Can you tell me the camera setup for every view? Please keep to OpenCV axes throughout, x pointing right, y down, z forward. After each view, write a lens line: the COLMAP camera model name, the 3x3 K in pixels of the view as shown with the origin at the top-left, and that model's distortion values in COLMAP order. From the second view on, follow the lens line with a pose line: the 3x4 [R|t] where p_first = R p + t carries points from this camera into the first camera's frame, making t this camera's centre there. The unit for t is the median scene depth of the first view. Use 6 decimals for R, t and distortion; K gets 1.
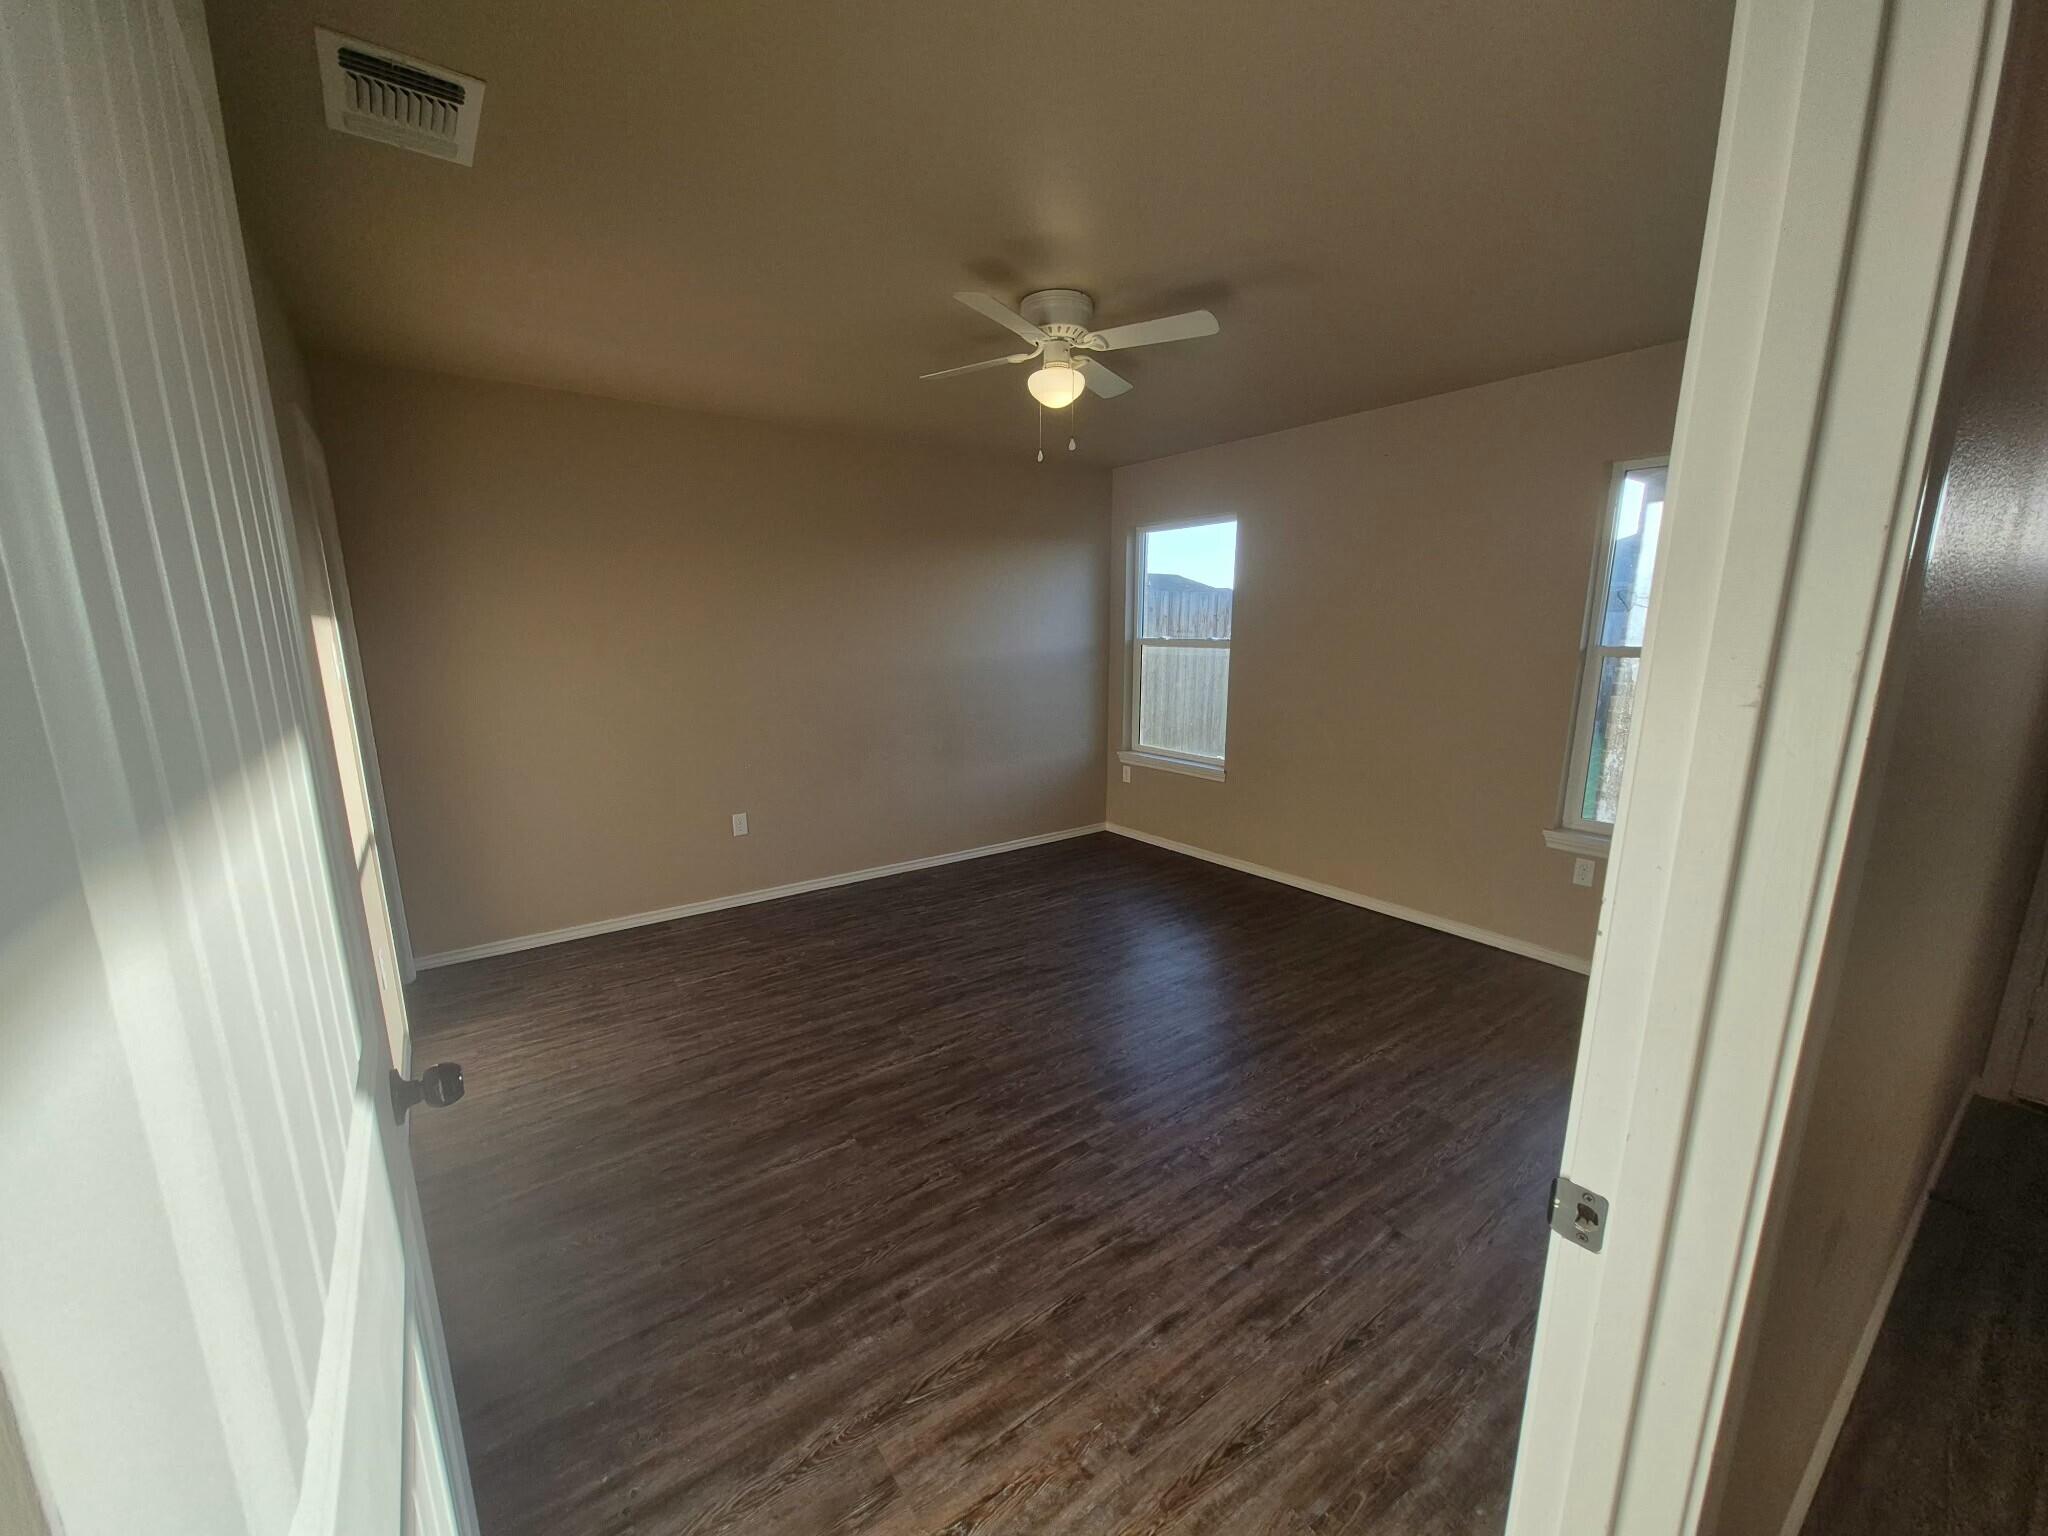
lens RADIAL K [[797.0, 0, 1001.2], [0, 797.0, 793.2], [0, 0, 1]] dist [-0.001152, 0.000022]
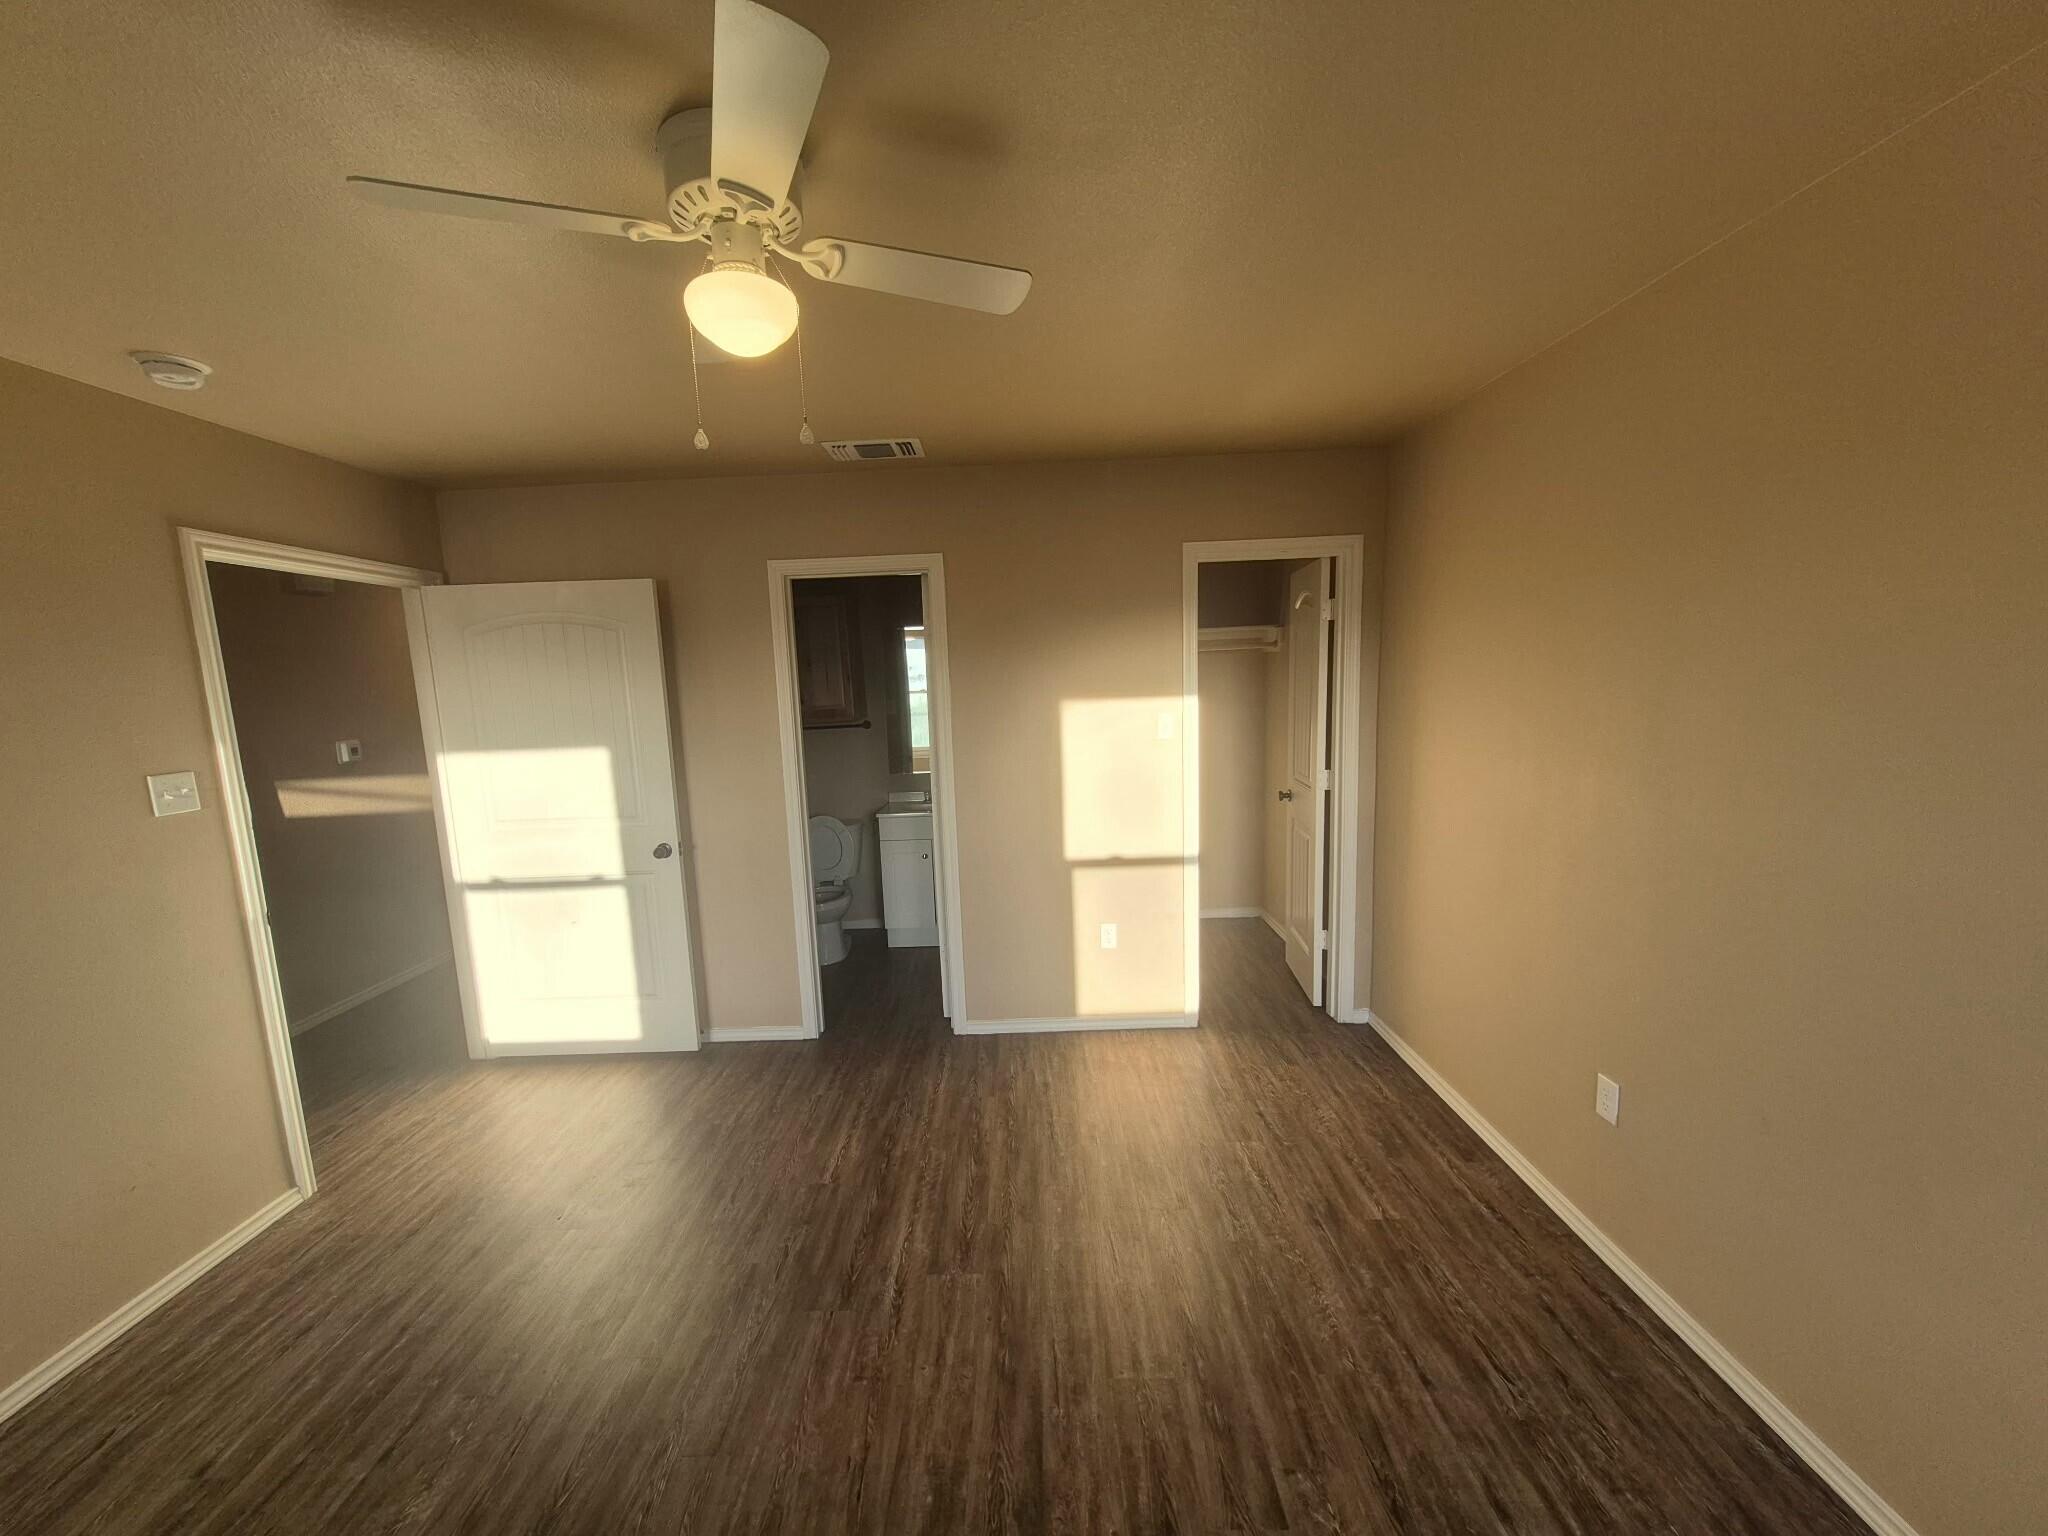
lens RADIAL K [[797.0, 0, 1001.2], [0, 797.0, 793.2], [0, 0, 1]] dist [-0.001152, 0.000022]
pose [[-0.588454, 0.146227, -0.795198, 0.428567], [-0.125625, 0.955030, 0.268582, -0.372059], [0.798712, 0.257945, -0.543621, 1.498030]]
